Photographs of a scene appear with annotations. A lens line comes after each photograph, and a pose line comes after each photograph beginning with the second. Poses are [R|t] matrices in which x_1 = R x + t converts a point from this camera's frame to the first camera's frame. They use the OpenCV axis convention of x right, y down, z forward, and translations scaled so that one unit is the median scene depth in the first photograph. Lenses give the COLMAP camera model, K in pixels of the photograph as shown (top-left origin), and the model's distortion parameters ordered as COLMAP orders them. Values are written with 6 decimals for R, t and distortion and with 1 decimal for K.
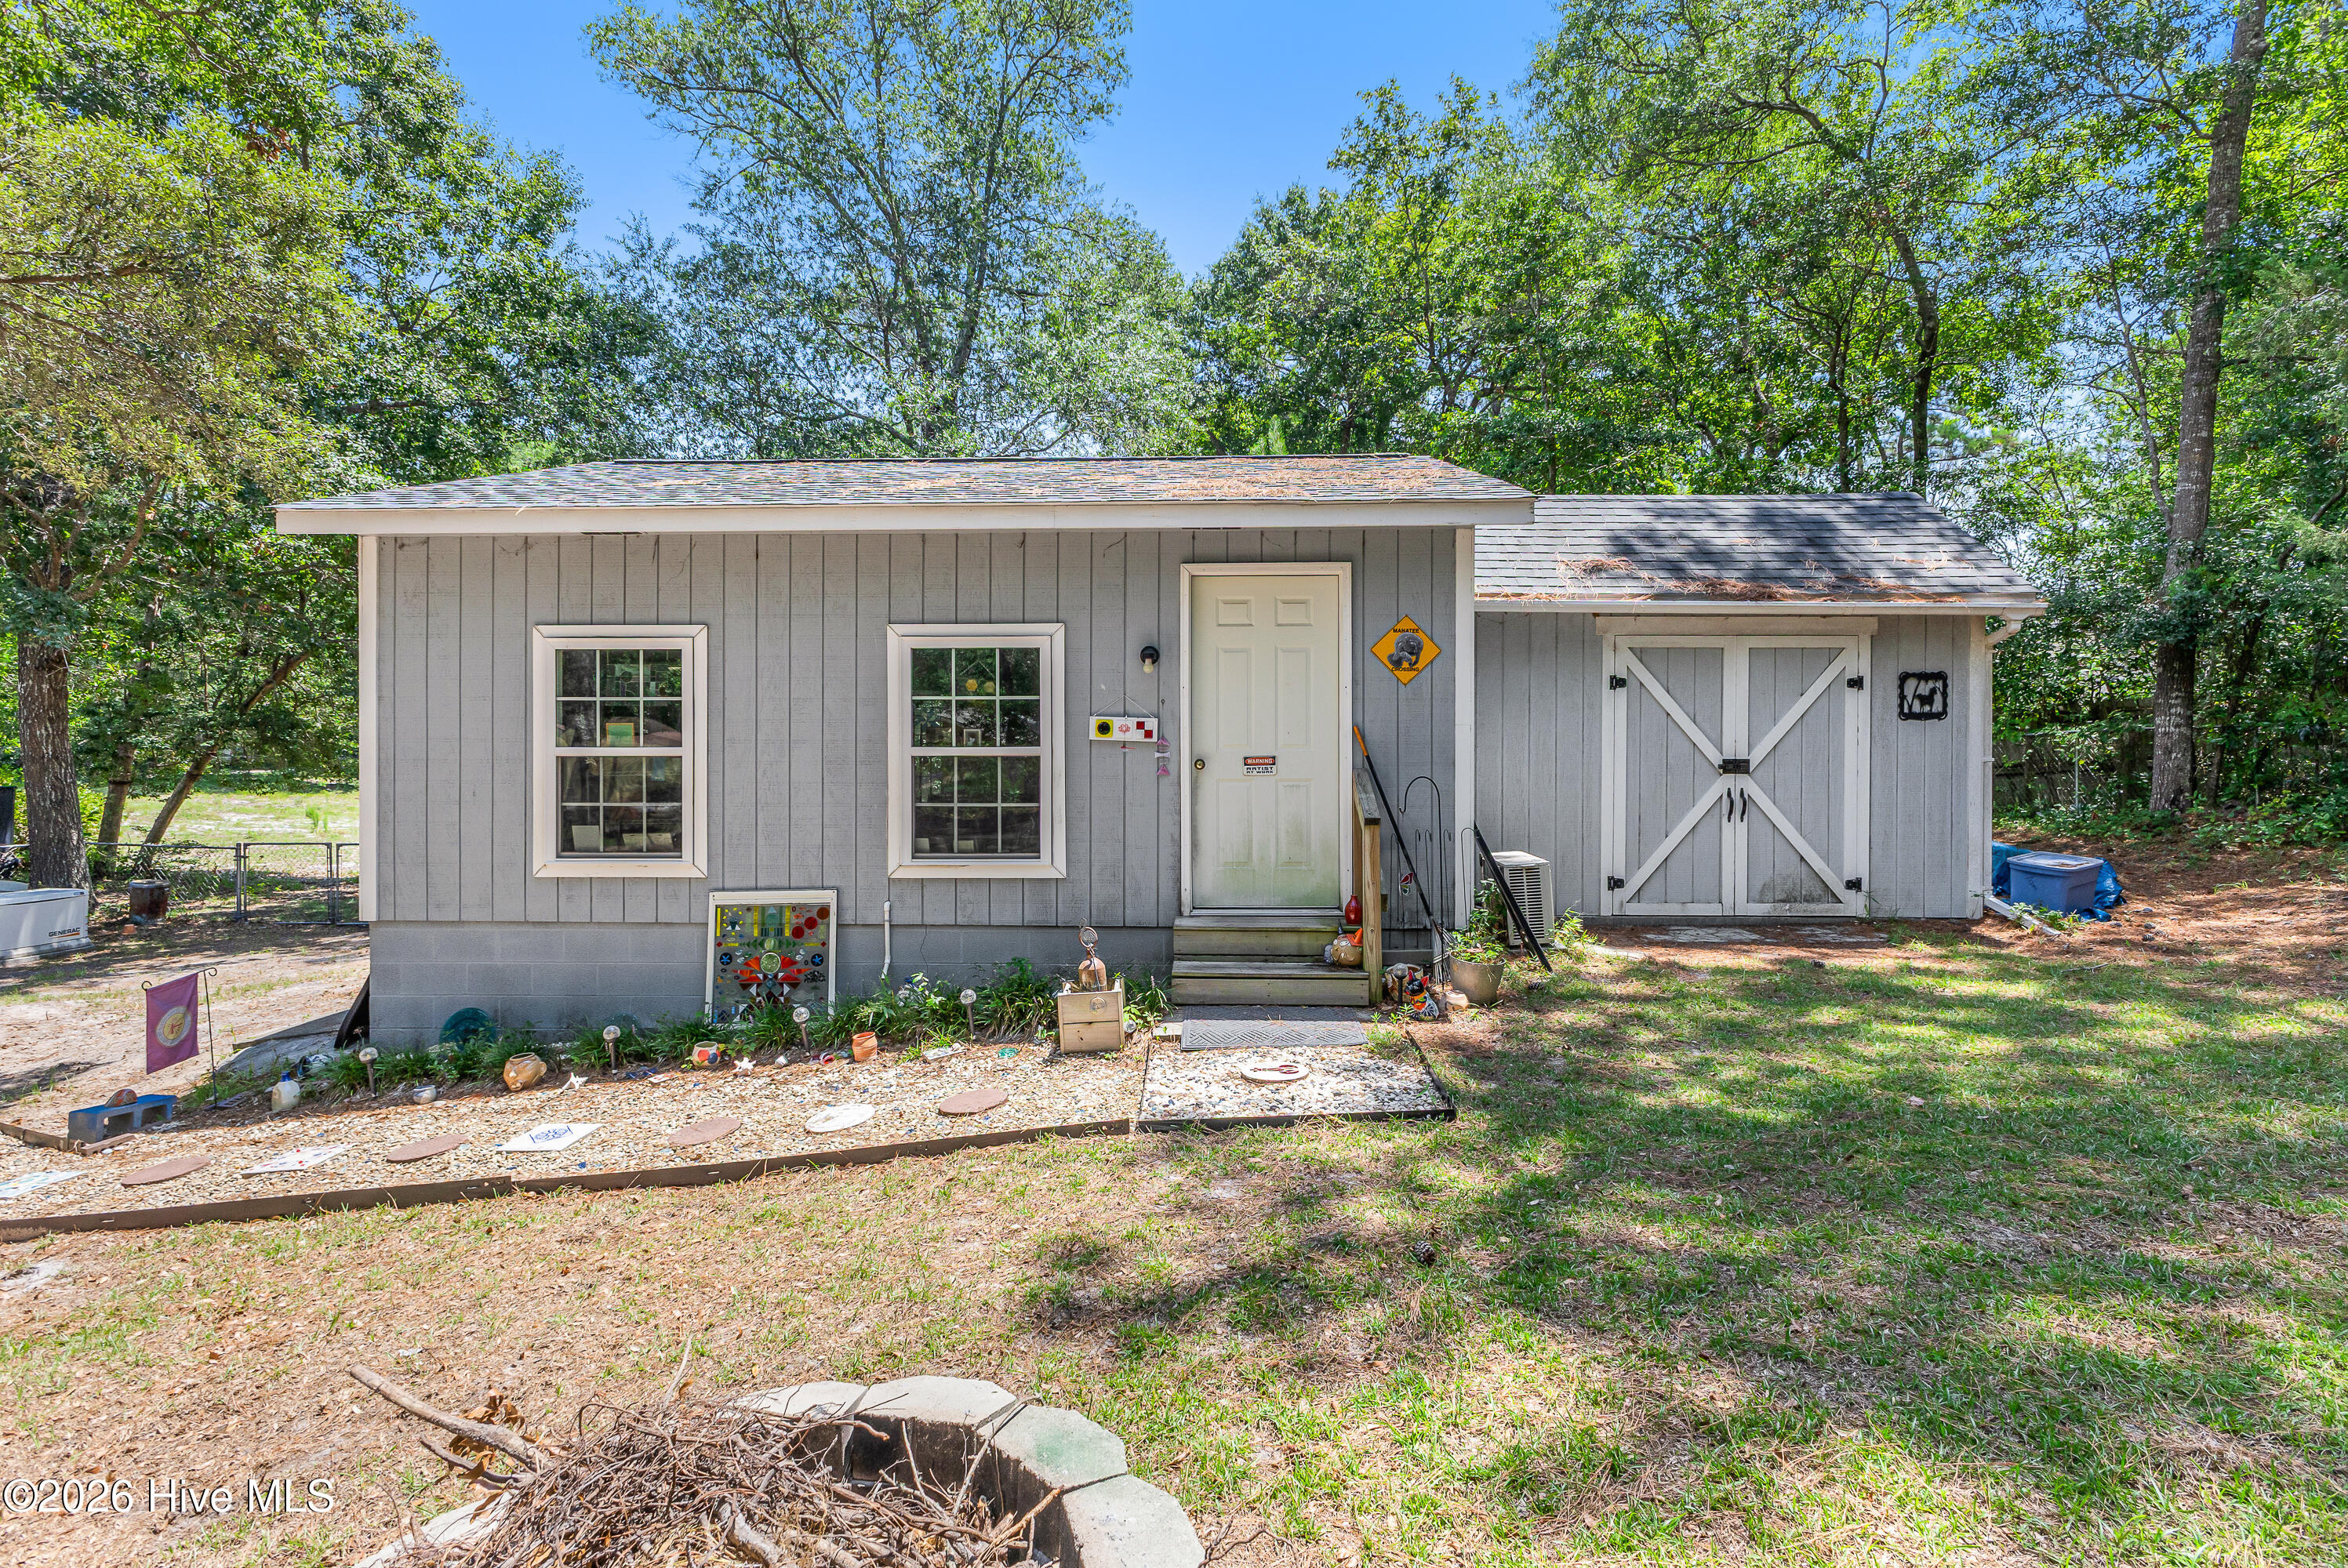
lens RADIAL K [[1081.7, 0, 1133.7], [0, 1081.7, 747.2], [0, 0, 1]] dist [-0.016412, -0.000380]
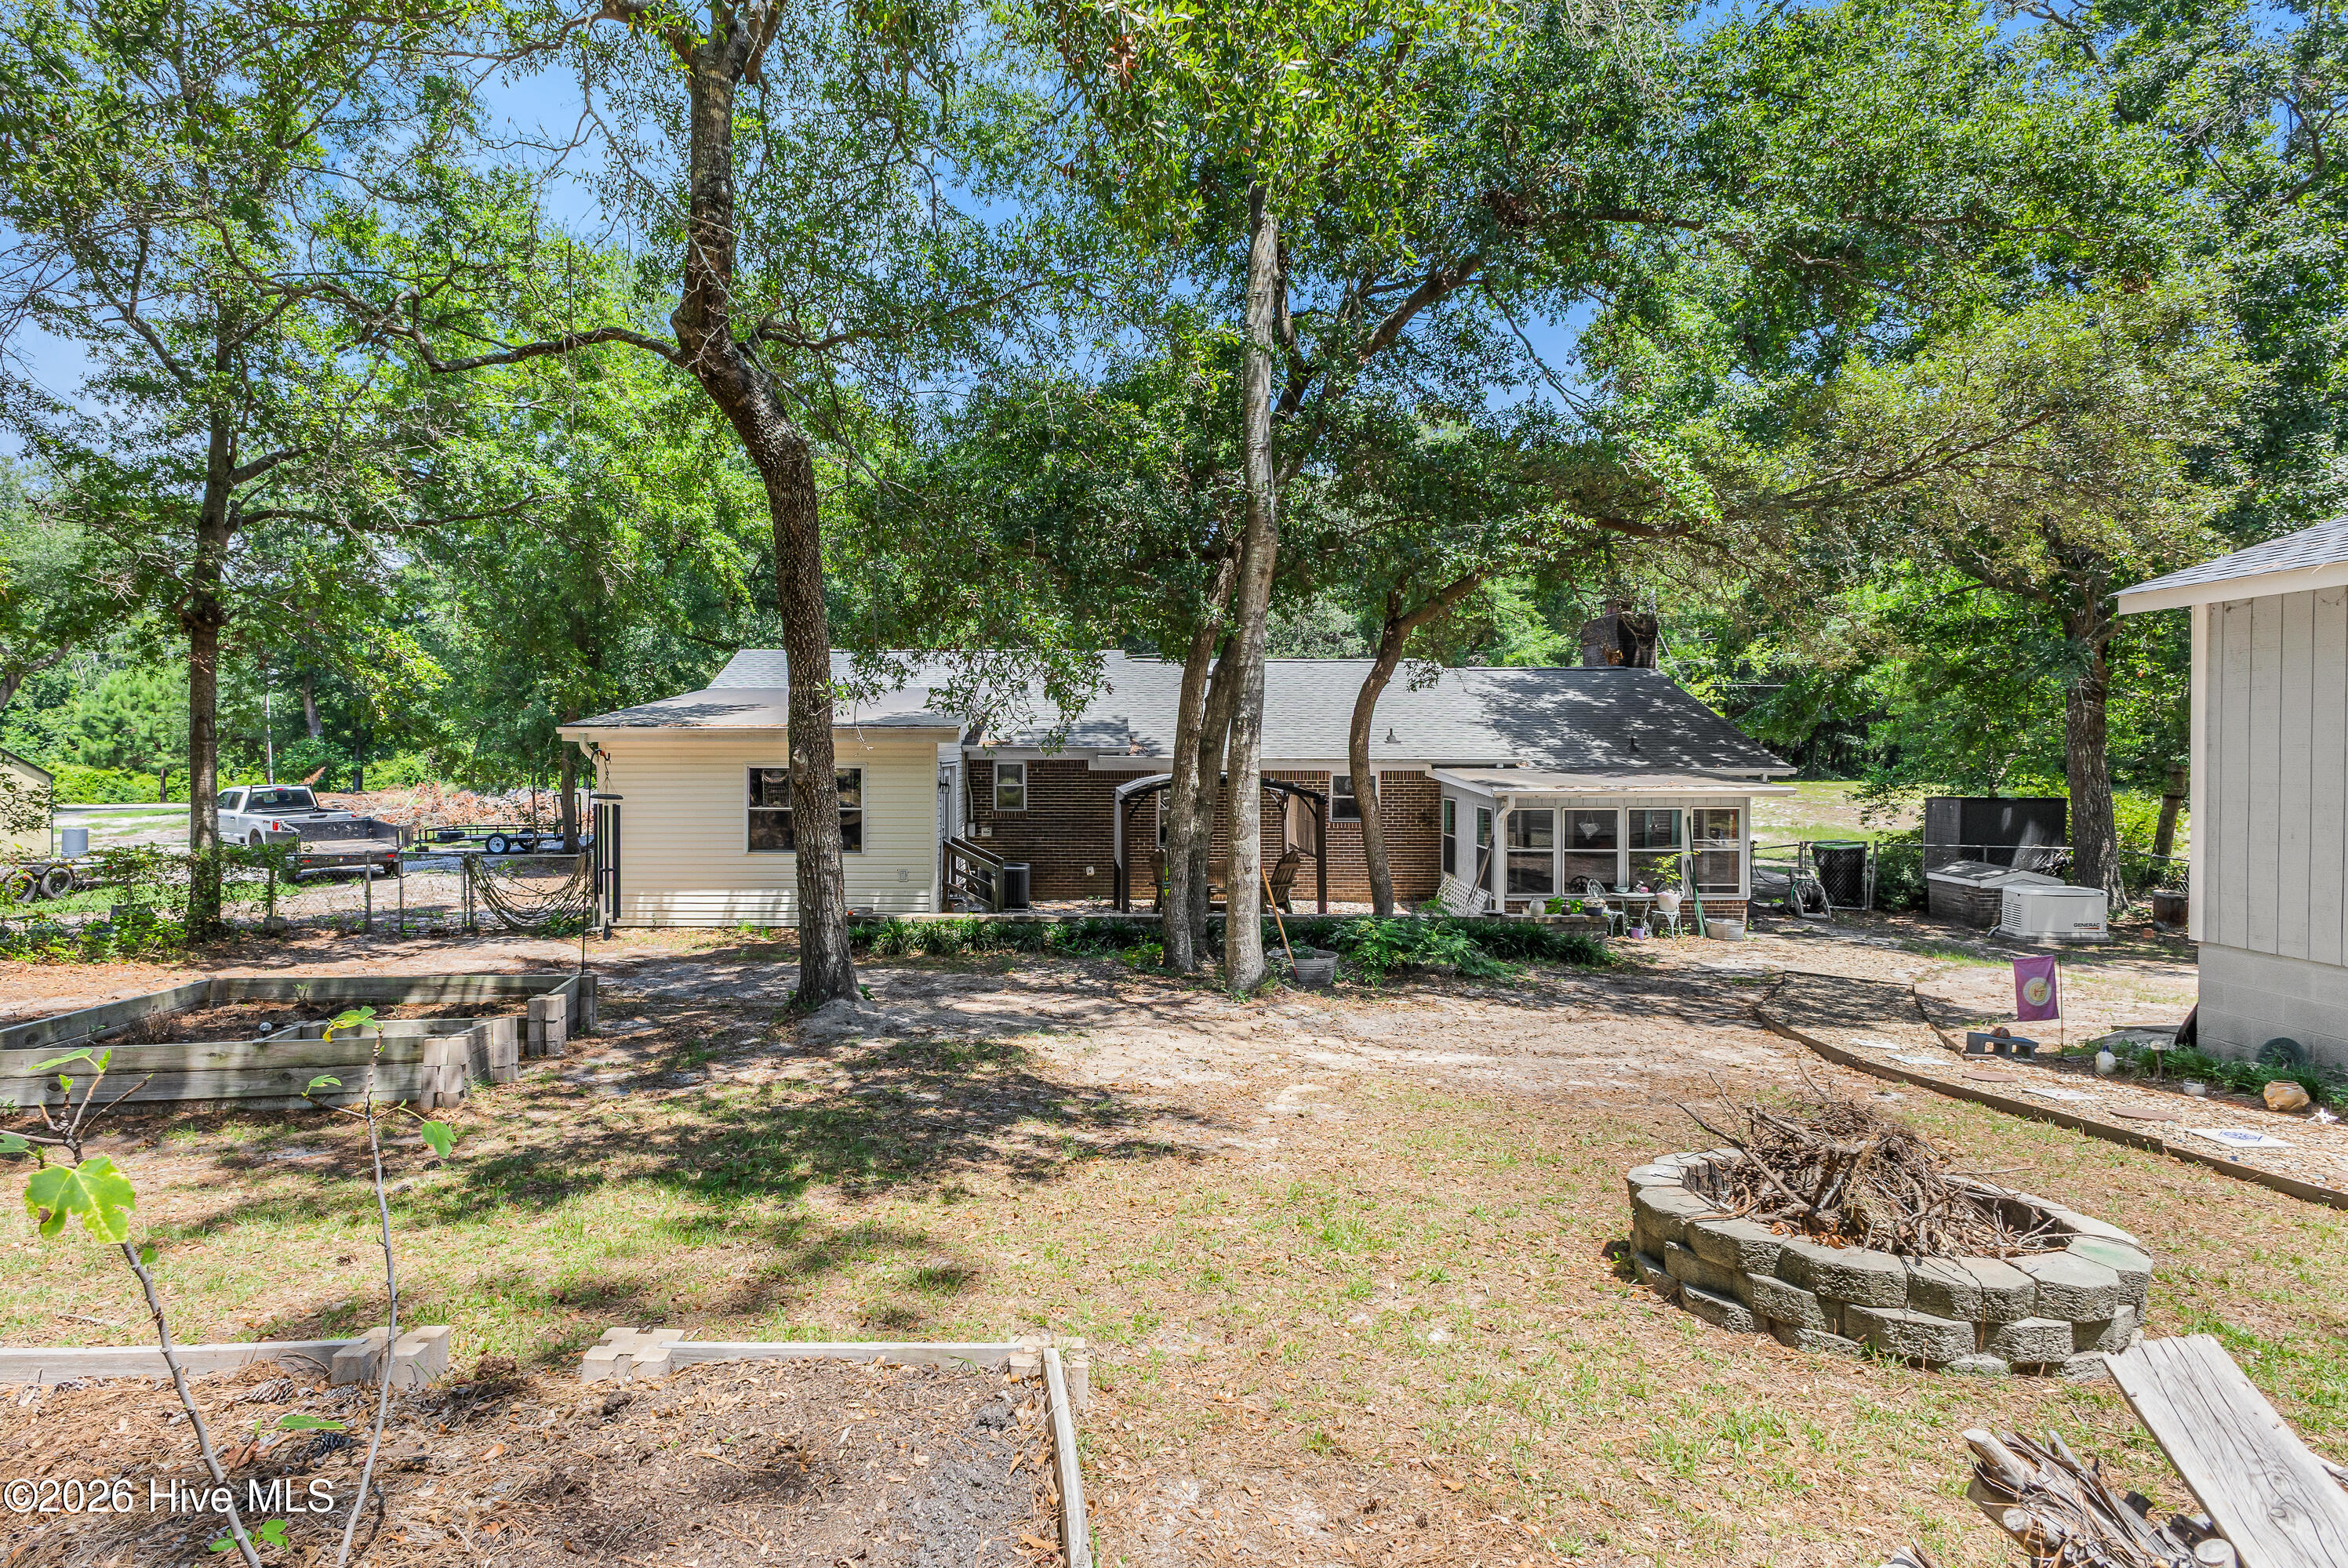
lens RADIAL K [[1171.9, 0, 1170.9], [0, 1171.9, 754.0], [0, 0, 1]] dist [0.013717, -0.000021]
pose [[0.054899, 0.004447, -0.998482, 0.488671], [0.000622, 0.999990, 0.004488, -0.044183], [0.998492, -0.000868, 0.054896, -0.166909]]
